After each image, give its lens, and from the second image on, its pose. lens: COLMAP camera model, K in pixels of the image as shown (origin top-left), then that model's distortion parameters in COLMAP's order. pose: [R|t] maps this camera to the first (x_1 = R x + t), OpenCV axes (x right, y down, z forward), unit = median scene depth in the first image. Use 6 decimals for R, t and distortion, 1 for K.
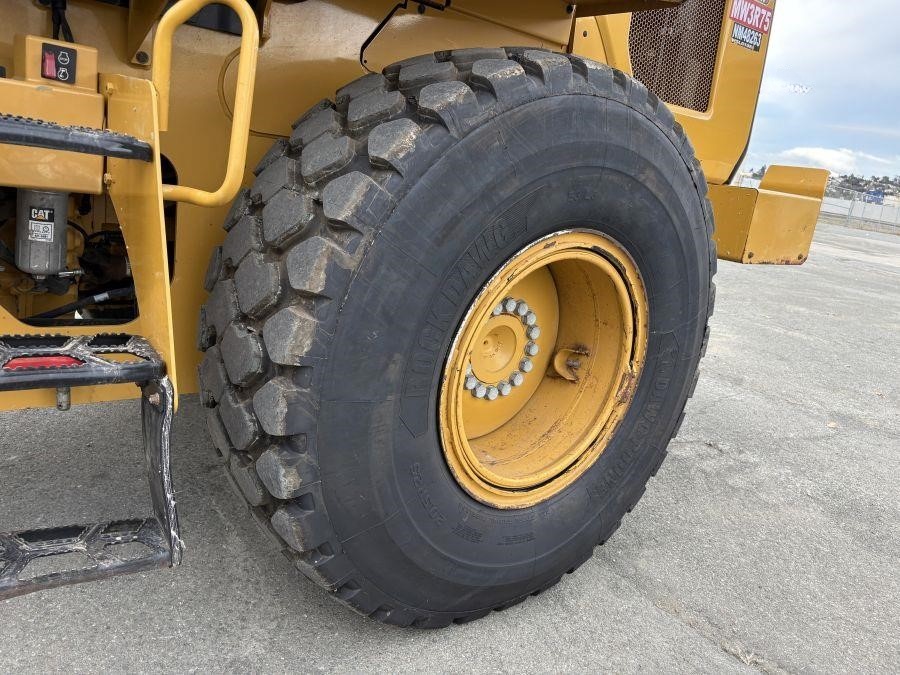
lens RADIAL K [[681.3, 0, 455.3], [0, 681.3, 336.2], [0, 0, 1]] dist [0.075345, -0.088168]
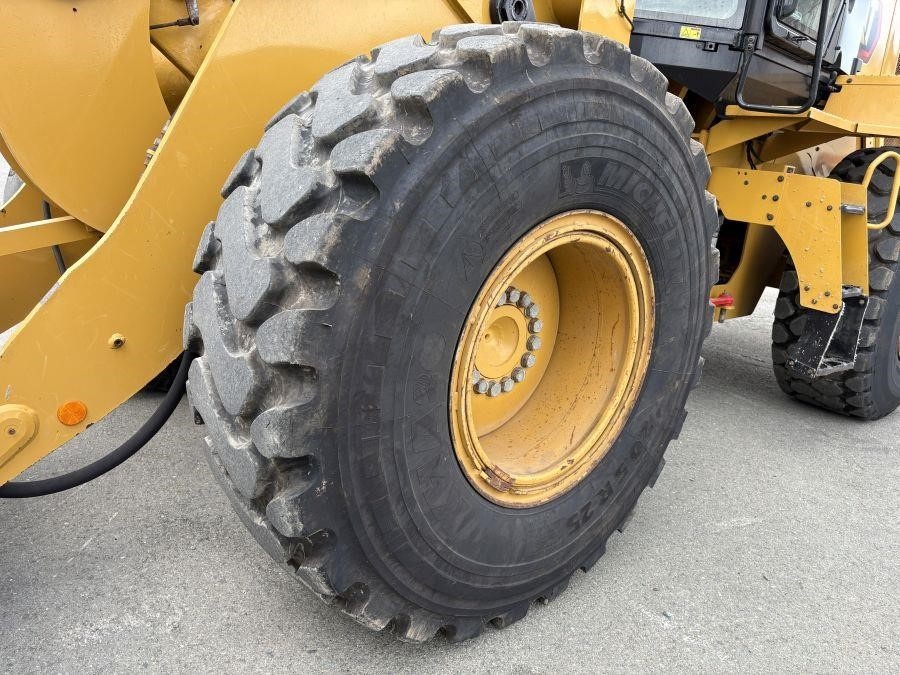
lens RADIAL K [[681.3, 0, 455.3], [0, 681.3, 336.2], [0, 0, 1]] dist [0.075345, -0.088168]
pose [[0.995821, -0.059418, 0.069358, -1.551056], [0.058375, 0.998150, 0.016970, 0.059333], [-0.070238, -0.012851, 0.997447, -1.119524]]
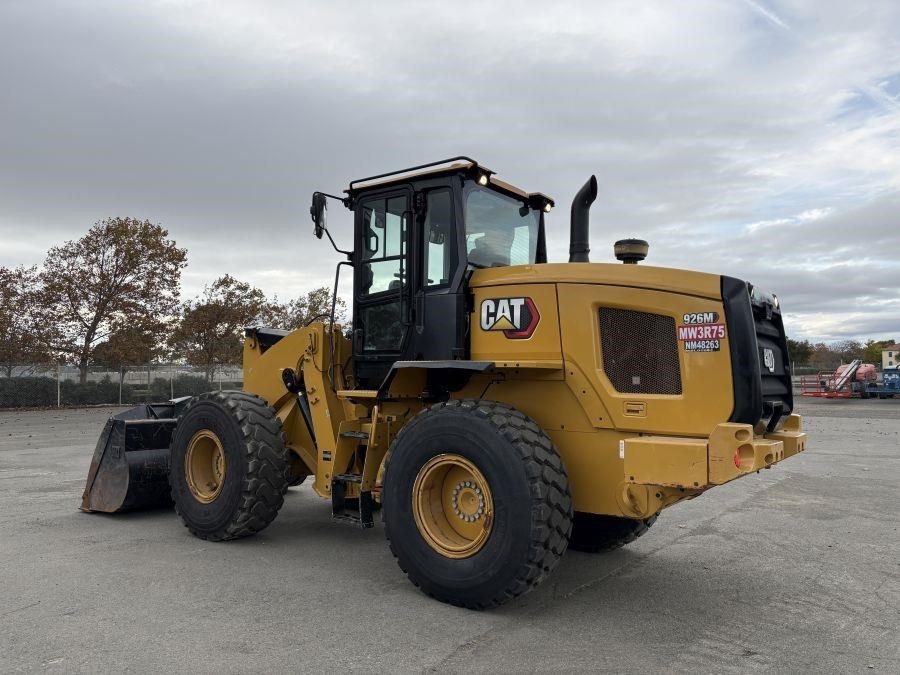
lens RADIAL K [[685.4, 0, 446.6], [0, 685.4, 338.4], [0, 0, 1]] dist [0.071033, -0.108847]
pose [[0.249009, -0.191861, -0.949307, 3.185050], [-0.210925, 0.945911, -0.246501, 0.117133], [0.945254, 0.261614, 0.195072, 0.242746]]
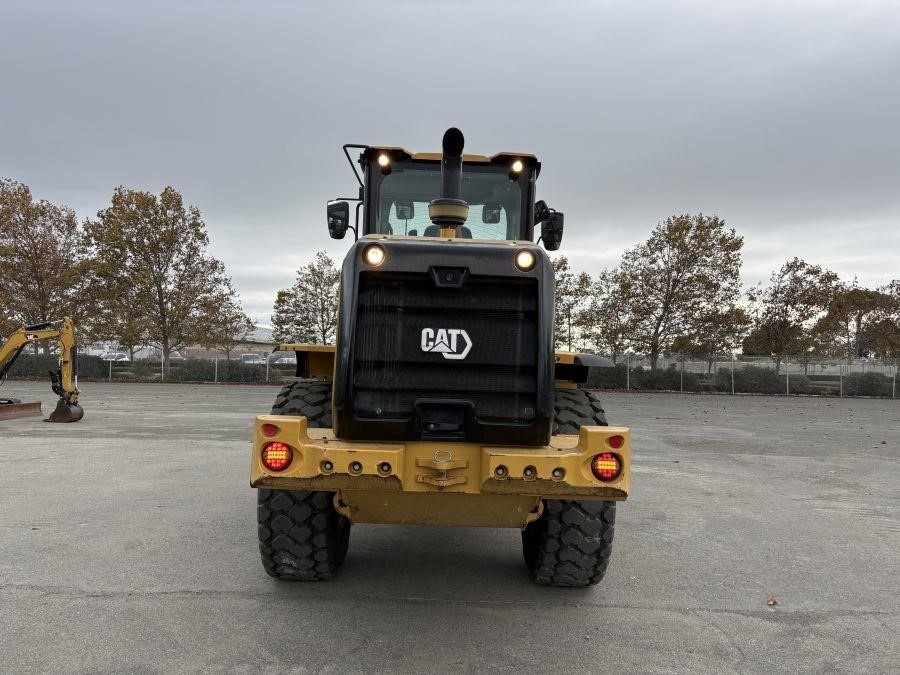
lens RADIAL K [[685.1, 0, 453.2], [0, 685.1, 319.9], [0, 0, 1]] dist [0.050833, -0.057805]
pose [[-0.604639, -0.199352, -0.771149, 2.346971], [-0.307717, 0.951466, -0.004692, -0.885173], [0.734658, 0.234459, -0.636638, 3.554006]]
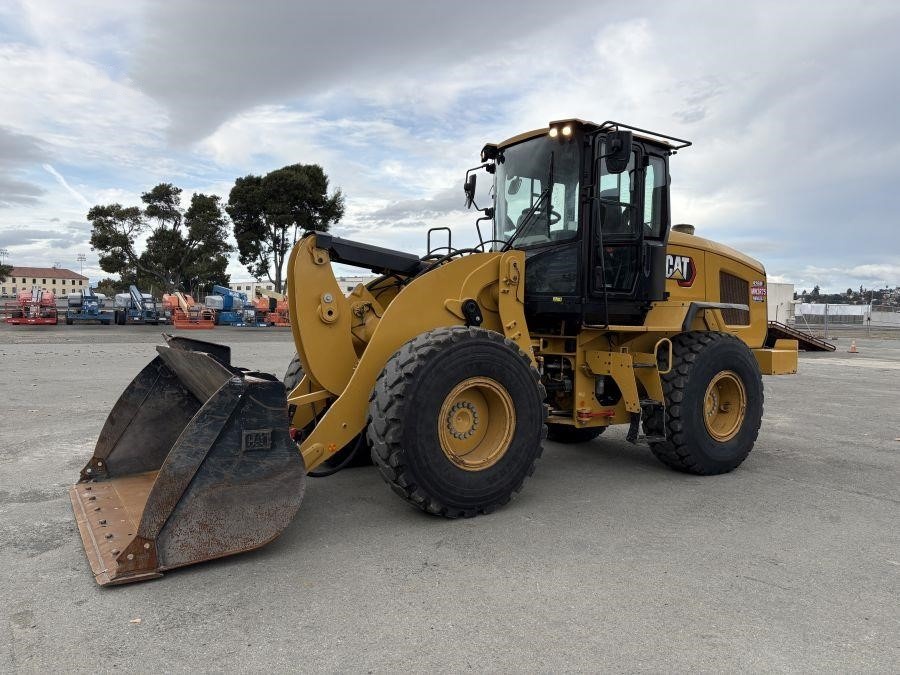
lens RADIAL K [[694.0, 0, 450.0], [0, 694.0, 337.5], [0, 0, 1]] dist [0.013652, 0.002684]
pose [[0.989804, -0.117805, -0.080058, -1.144714], [0.096908, 0.968916, -0.227619, 0.464704], [0.104384, 0.217540, 0.970454, -3.415511]]
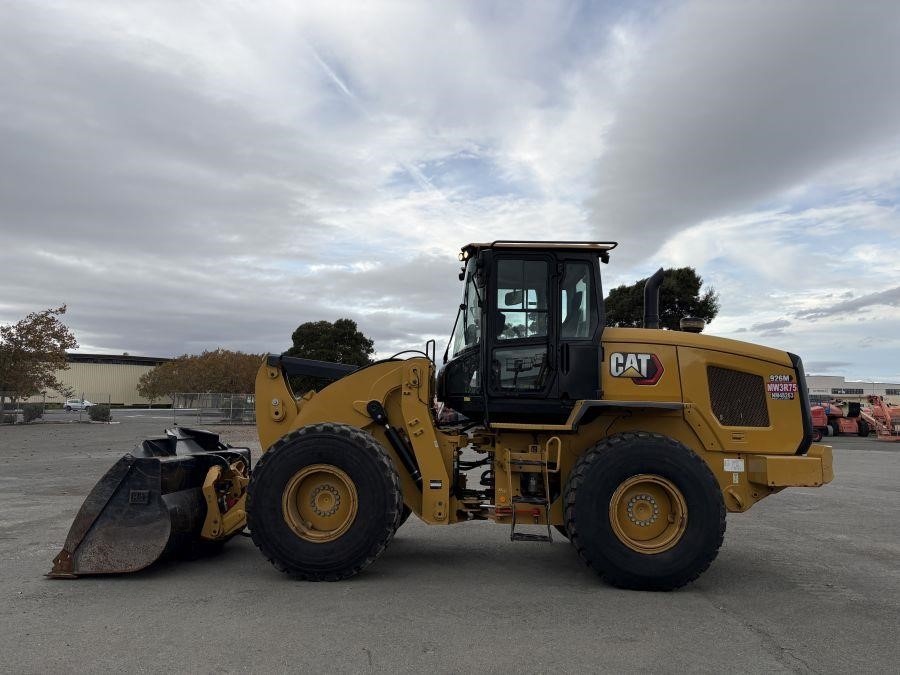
lens RADIAL K [[685.4, 0, 446.6], [0, 685.4, 338.4], [0, 0, 1]] dist [0.071033, -0.108847]
pose [[0.768345, -0.190684, -0.610971, 1.878848], [-0.070209, 0.923717, -0.376586, 0.705287], [0.636174, 0.332243, 0.696346, -2.777595]]
